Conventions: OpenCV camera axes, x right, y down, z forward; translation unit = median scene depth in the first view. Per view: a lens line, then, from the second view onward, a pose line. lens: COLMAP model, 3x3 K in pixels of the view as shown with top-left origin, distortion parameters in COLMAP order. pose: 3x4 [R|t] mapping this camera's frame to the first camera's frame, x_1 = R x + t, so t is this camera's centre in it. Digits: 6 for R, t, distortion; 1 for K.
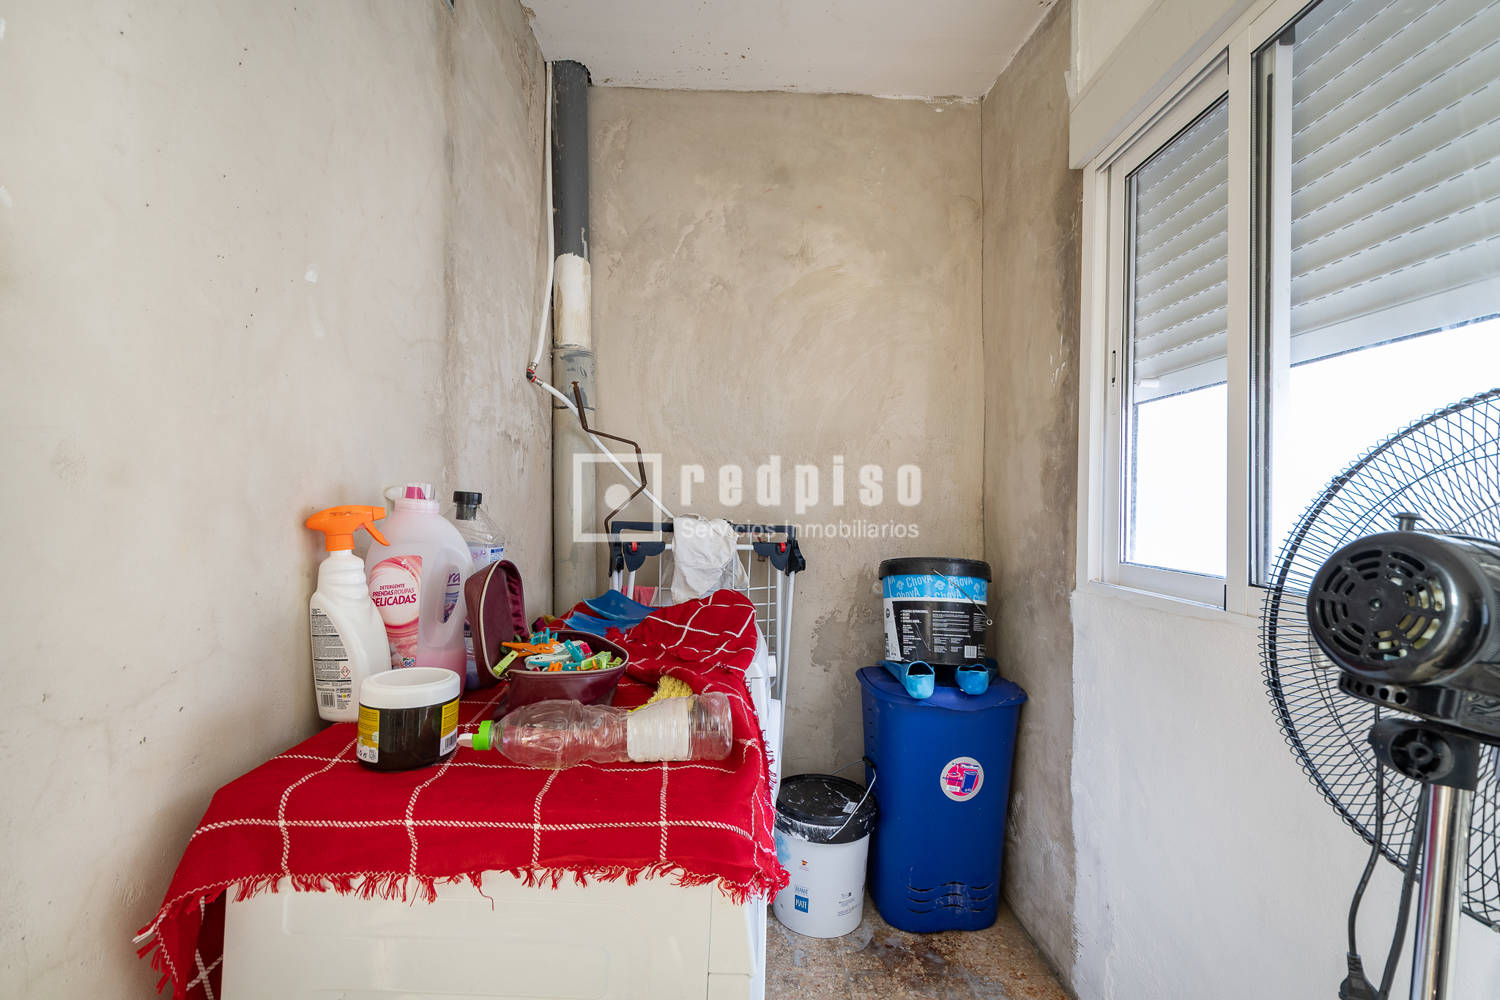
lens RADIAL K [[672.1, 0, 753.7], [0, 672.1, 505.6], [0, 0, 1]] dist [0.010379, -0.001841]
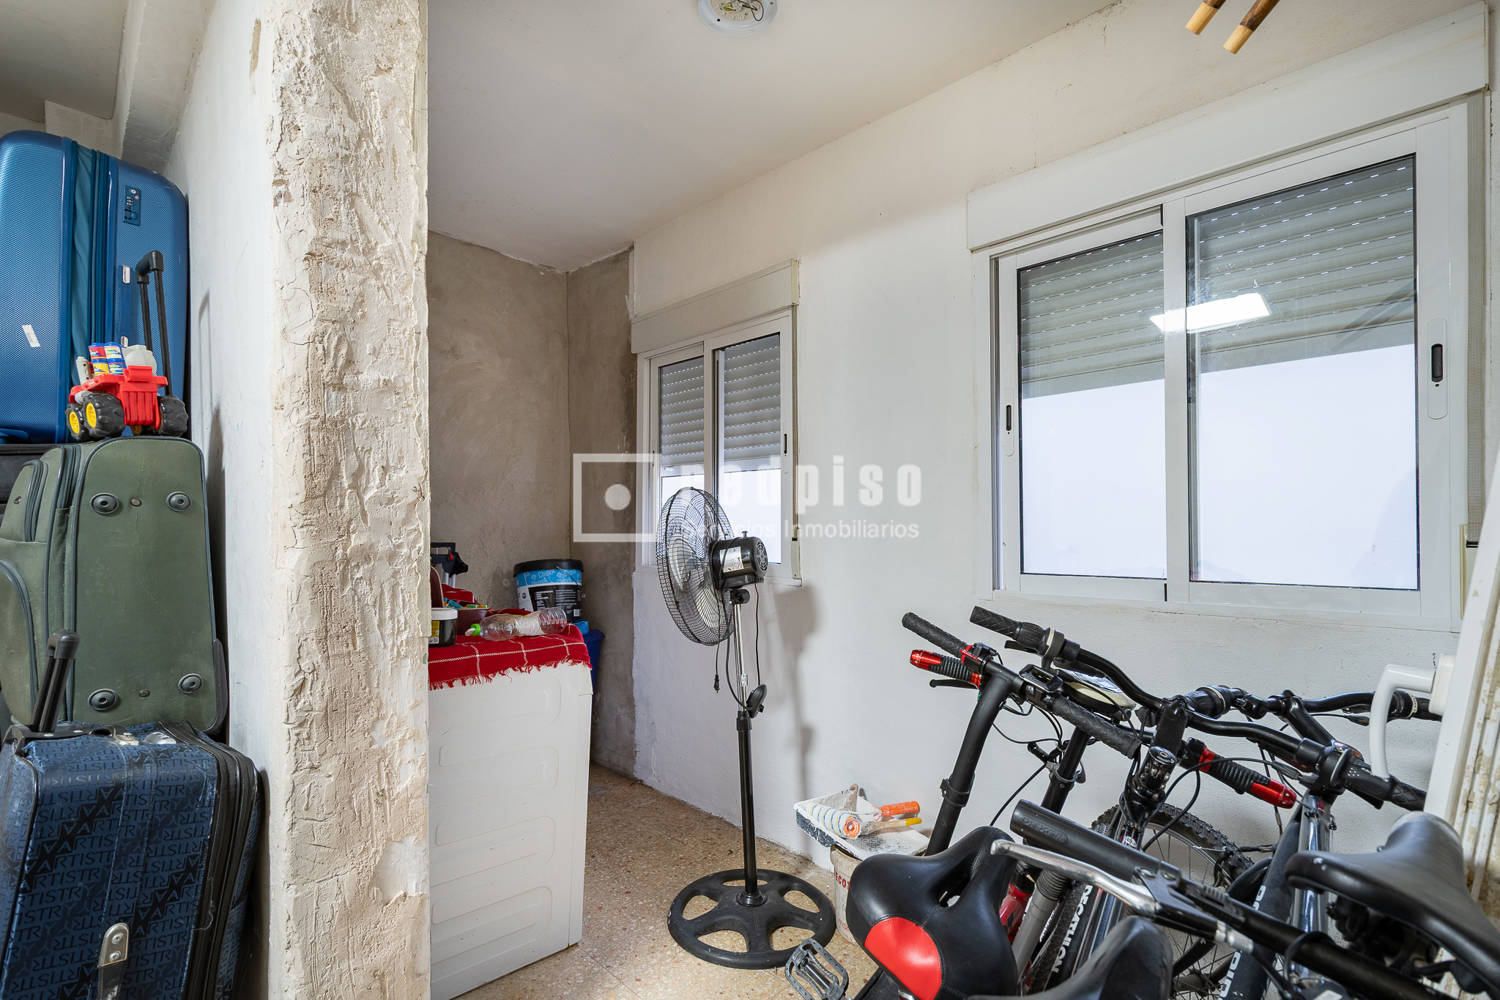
lens RADIAL K [[672.1, 0, 749.3], [0, 672.1, 508.4], [0, 0, 1]] dist [0.010379, -0.001841]
pose [[0.733300, 0.009644, 0.679837, -0.510319], [0.003030, 0.999843, -0.017451, -0.017261], [-0.679898, 0.014857, 0.733156, -0.548073]]
